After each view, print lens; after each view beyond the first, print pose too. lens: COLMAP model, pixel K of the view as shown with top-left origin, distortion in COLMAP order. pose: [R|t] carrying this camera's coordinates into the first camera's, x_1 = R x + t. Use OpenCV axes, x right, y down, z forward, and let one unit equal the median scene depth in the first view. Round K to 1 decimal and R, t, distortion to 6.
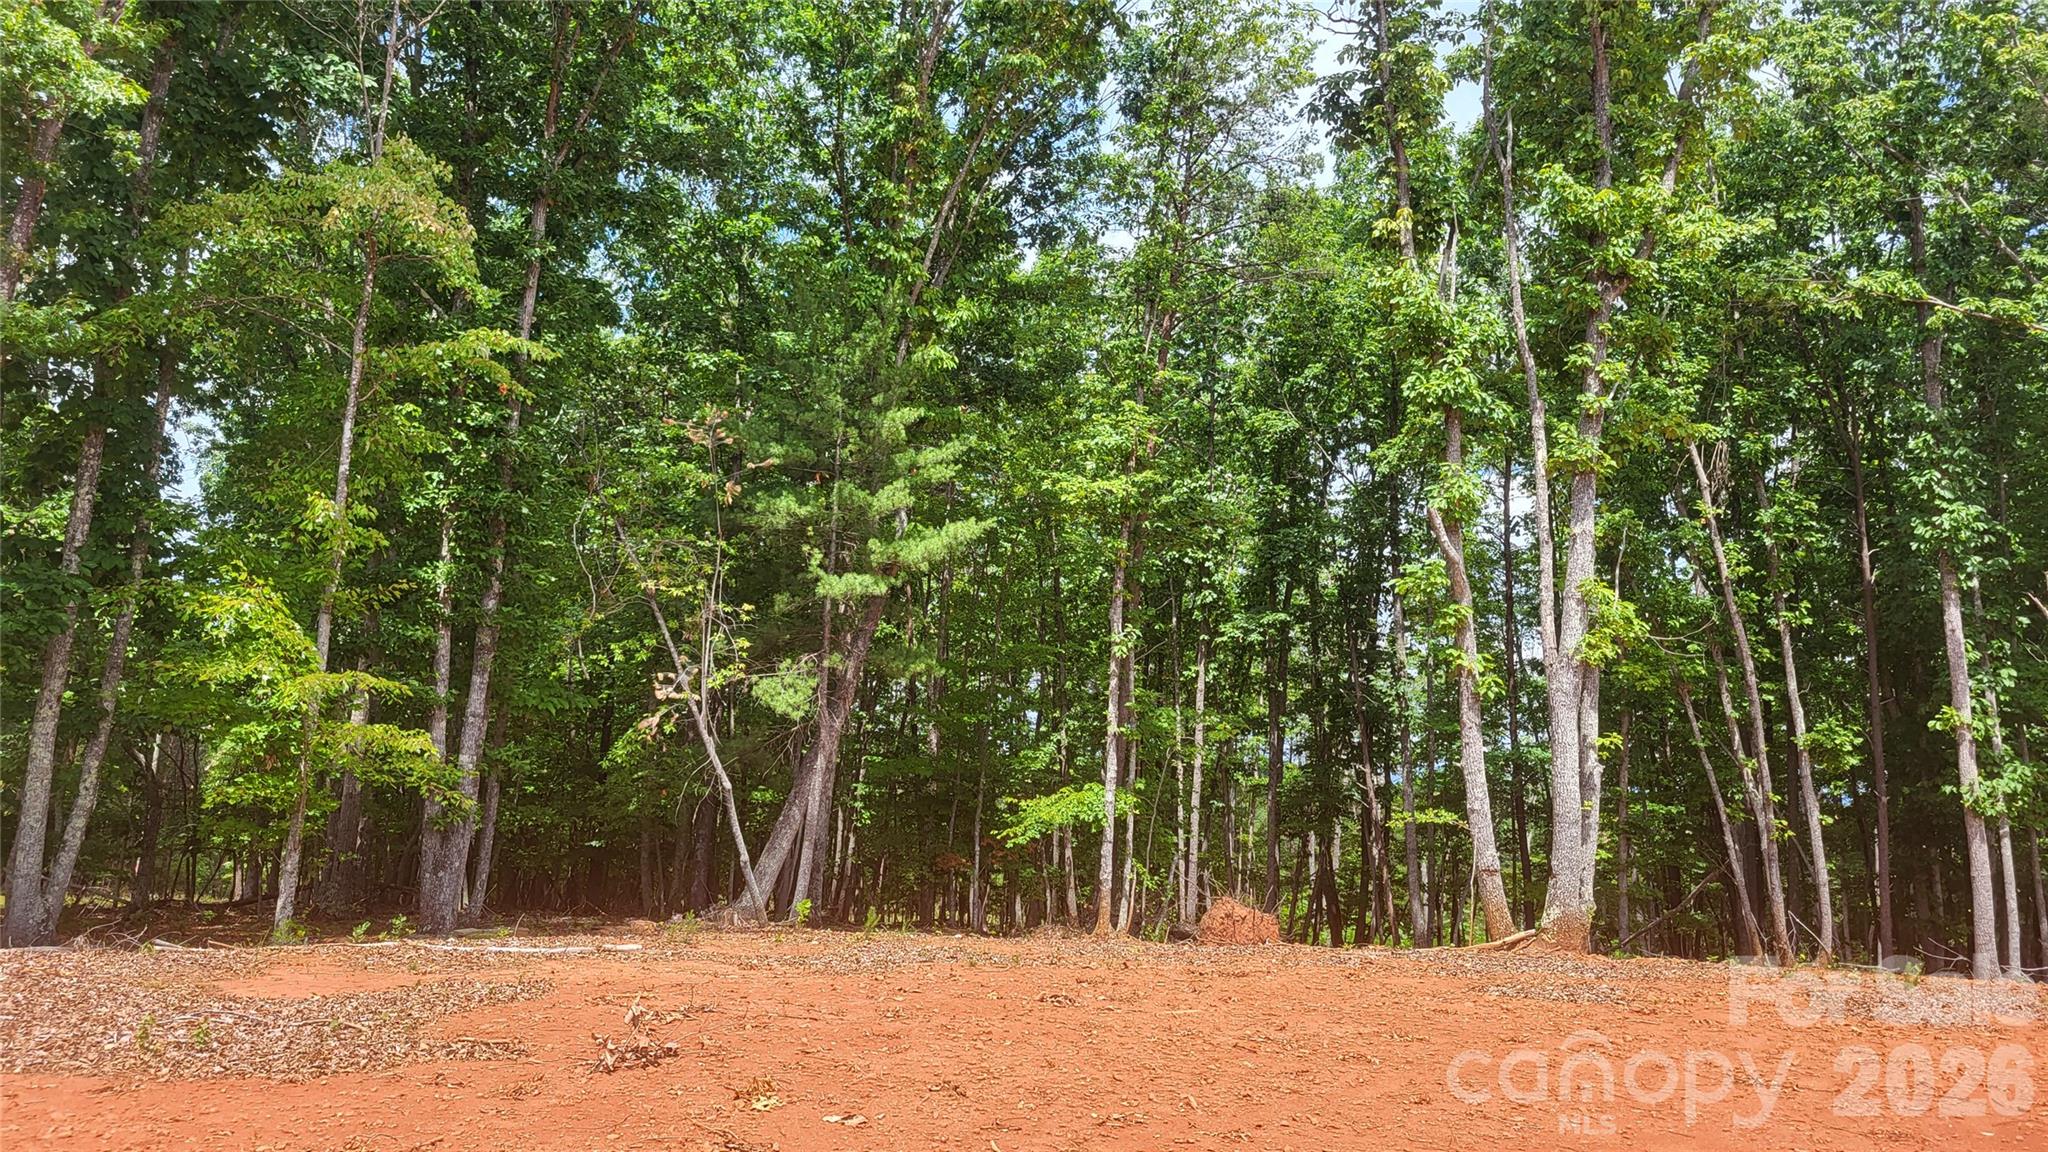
lens RADIAL K [[1529.2, 0, 991.9], [0, 1529.2, 587.8], [0, 0, 1]] dist [0.027226, -0.004078]
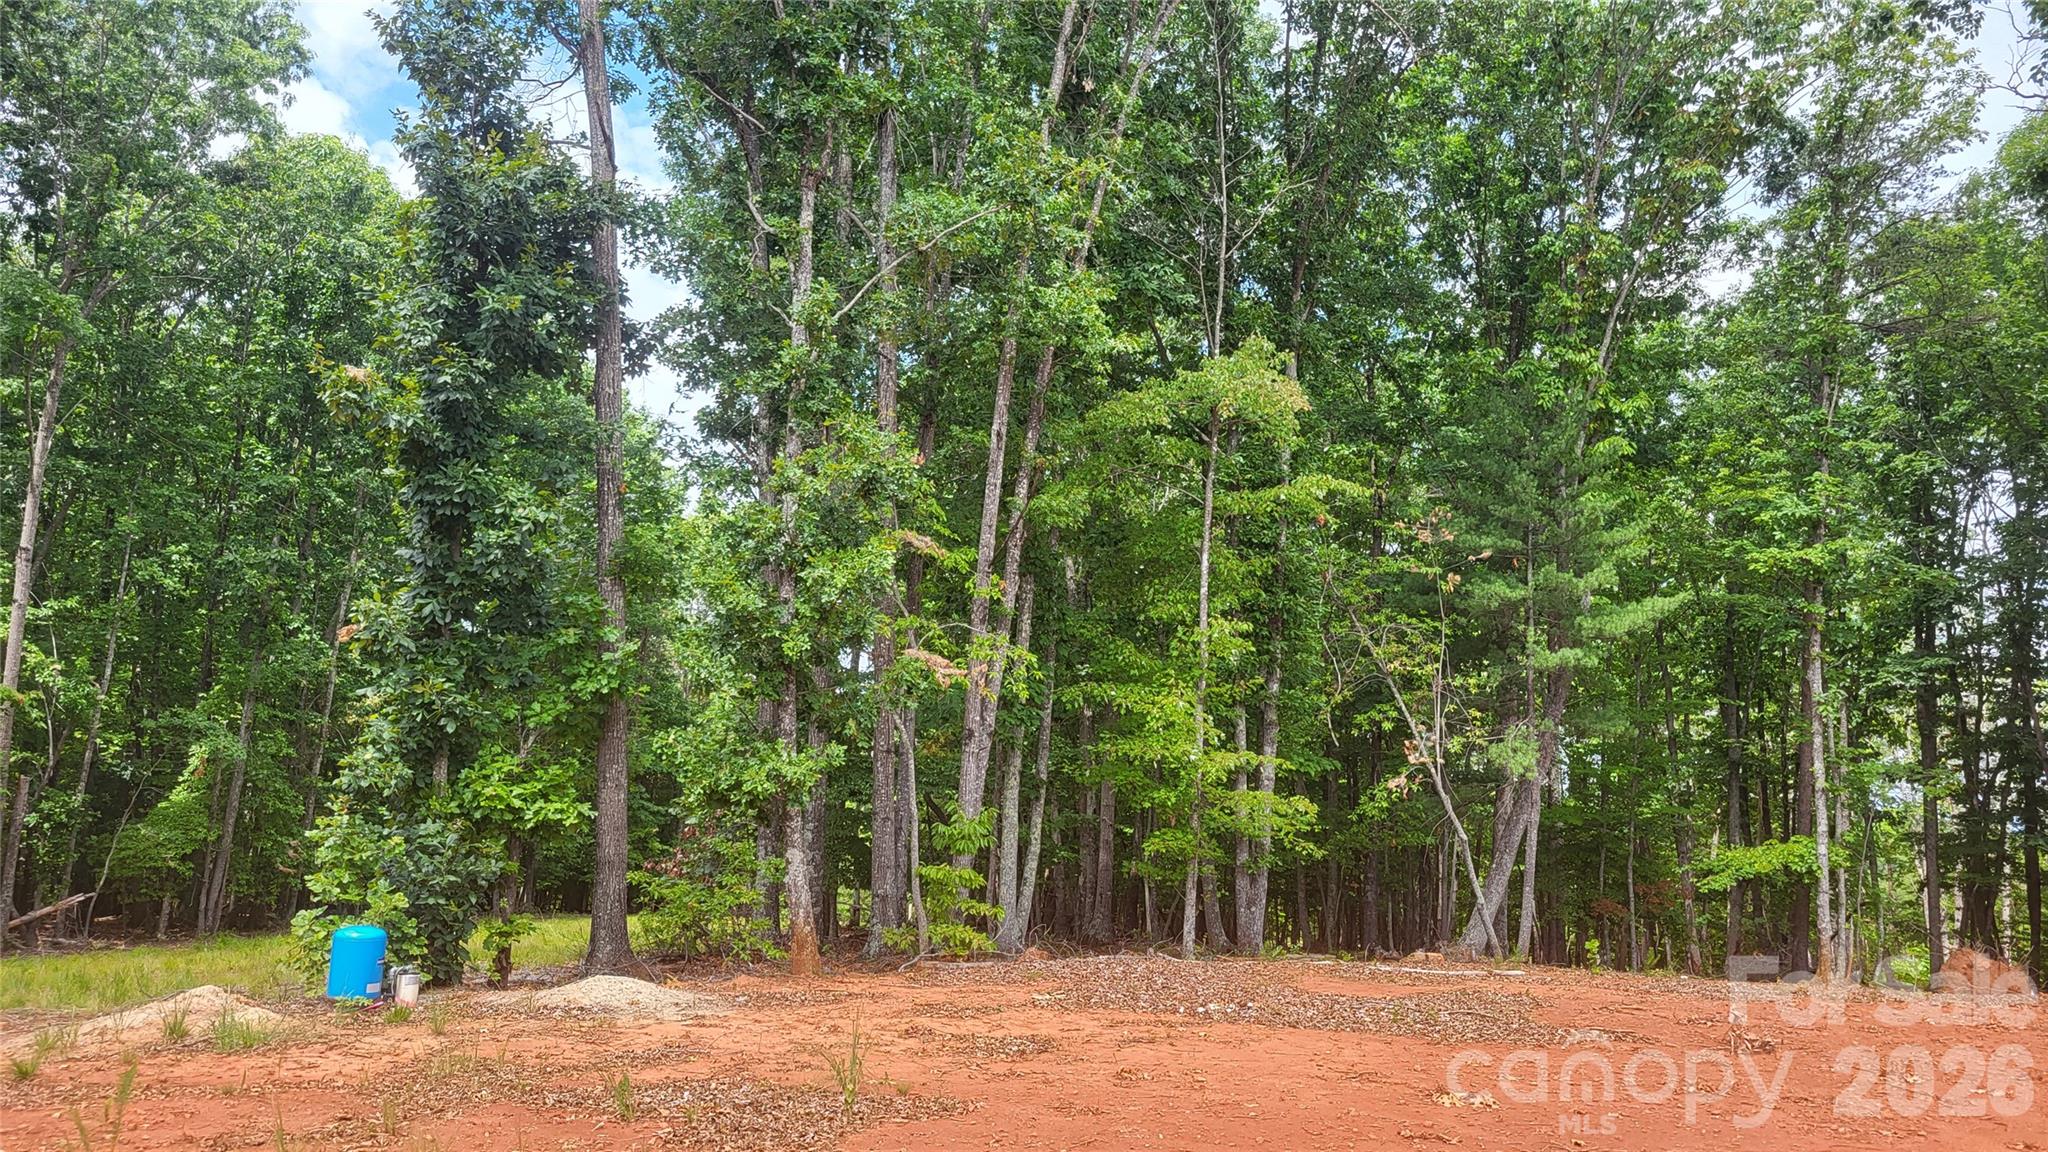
lens RADIAL K [[1529.2, 0, 991.9], [0, 1529.2, 587.8], [0, 0, 1]] dist [0.027226, -0.004078]
pose [[0.953164, -0.045711, -0.298979, -0.152664], [0.037951, 0.998776, -0.031715, -0.033812], [0.300063, 0.018883, 0.953732, -0.203204]]
